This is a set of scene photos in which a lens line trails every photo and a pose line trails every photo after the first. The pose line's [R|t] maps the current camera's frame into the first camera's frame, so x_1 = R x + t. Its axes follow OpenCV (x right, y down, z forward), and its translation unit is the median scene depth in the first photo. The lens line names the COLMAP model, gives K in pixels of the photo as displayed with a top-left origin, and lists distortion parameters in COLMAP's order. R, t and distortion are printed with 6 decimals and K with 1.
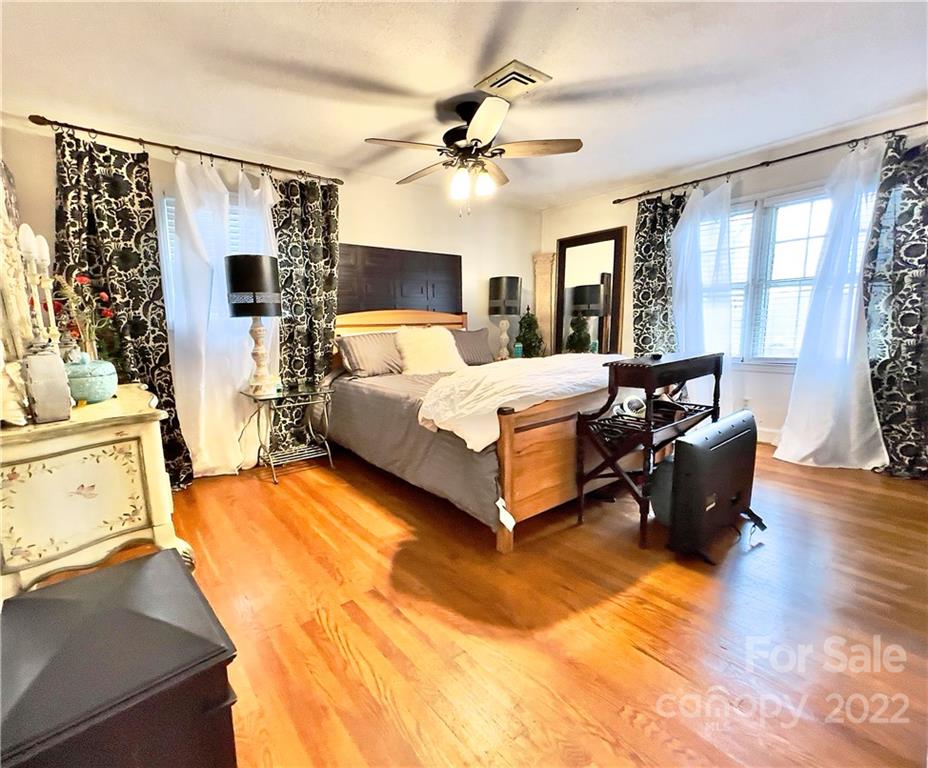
lens RADIAL K [[440.8, 0, 464.0], [0, 440.8, 384.0], [0, 0, 1]] dist [0.001005, 0.000147]
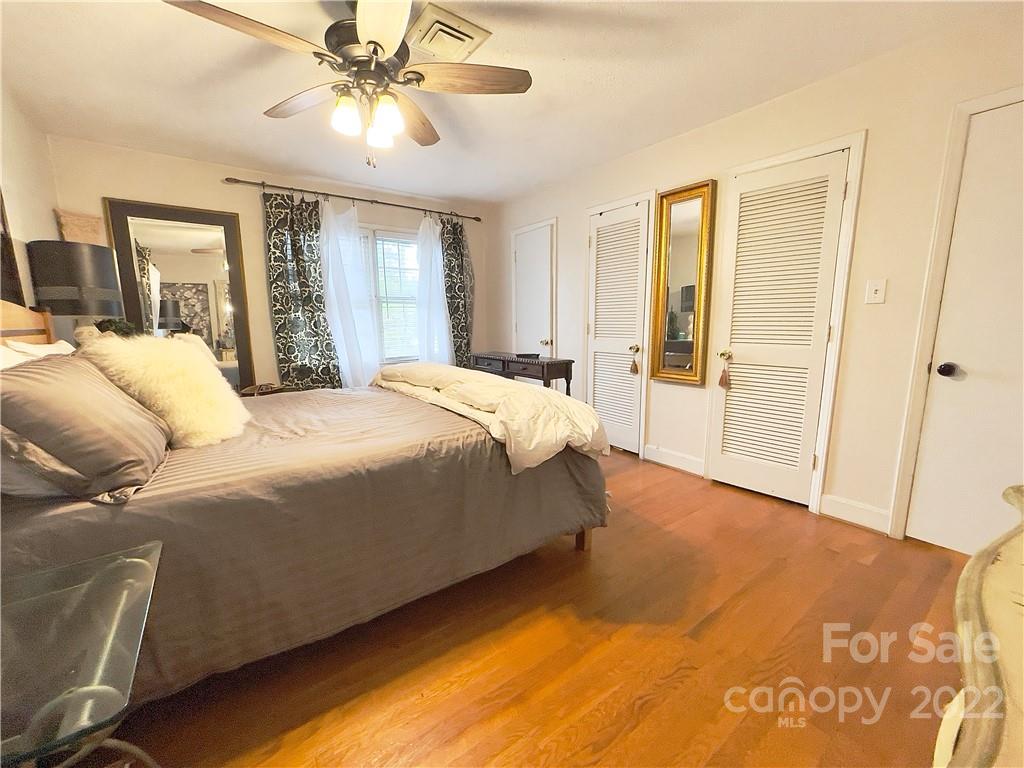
lens RADIAL K [[407.9, 0, 508.2], [0, 407.9, 385.1], [0, 0, 1]] dist [-0.021990, 0.000077]
pose [[0.042212, -0.126889, 0.991018, -0.631826], [0.158639, 0.980170, 0.118743, -0.098490], [-0.986434, 0.152202, 0.061504, 0.843869]]
